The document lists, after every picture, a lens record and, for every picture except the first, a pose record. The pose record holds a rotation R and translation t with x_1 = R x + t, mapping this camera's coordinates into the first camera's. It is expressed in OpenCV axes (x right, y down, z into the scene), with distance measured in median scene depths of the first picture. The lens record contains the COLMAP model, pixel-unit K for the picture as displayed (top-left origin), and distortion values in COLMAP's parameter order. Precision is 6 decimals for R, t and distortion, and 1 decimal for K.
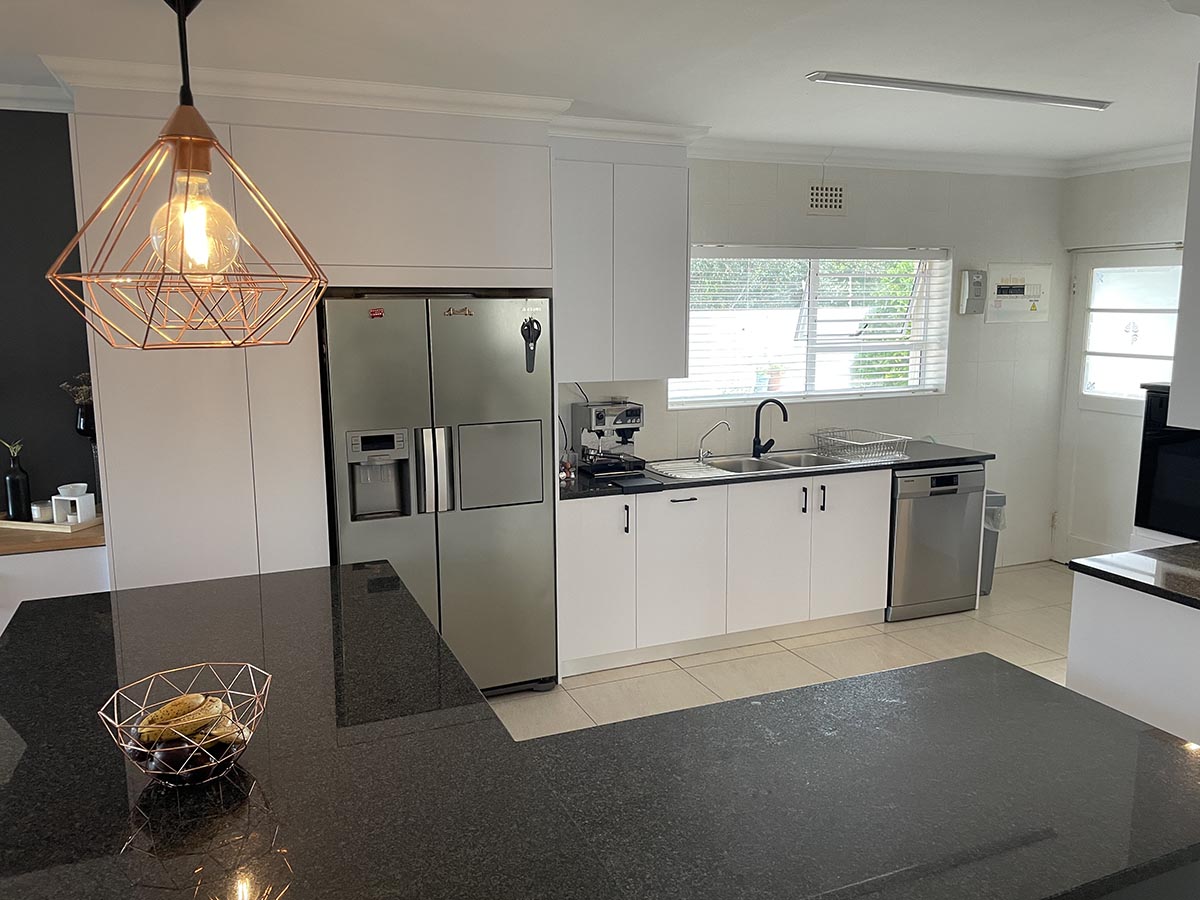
lens RADIAL K [[909.8, 0, 594.4], [0, 909.8, 451.0], [0, 0, 1]] dist [0.033554, -0.040514]
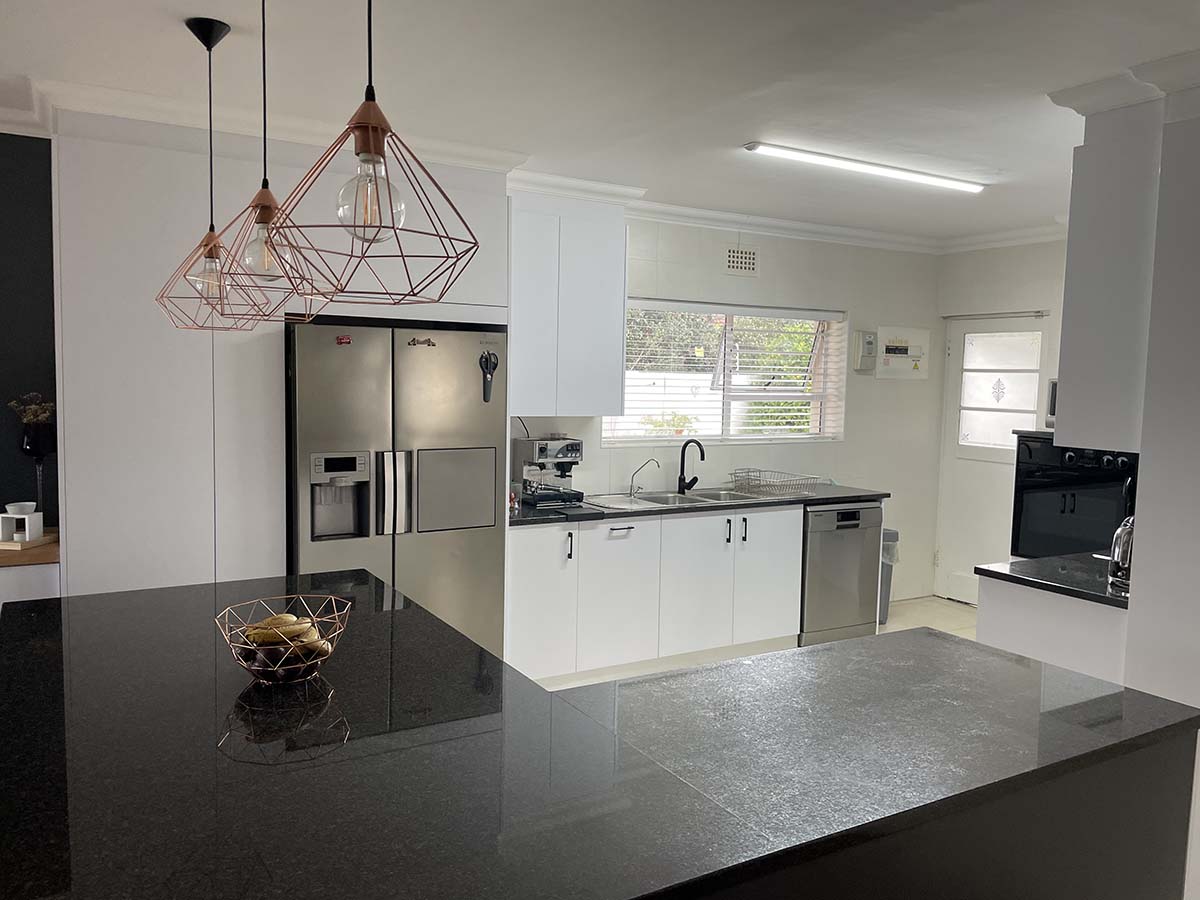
lens RADIAL K [[909.8, 0, 602.6], [0, 909.8, 451.0], [0, 0, 1]] dist [0.033554, -0.040514]
pose [[0.989476, 0.015449, 0.143869, -0.073819], [-0.004157, 0.996908, -0.078463, 0.044172], [-0.144636, 0.077039, 0.986481, -0.051605]]
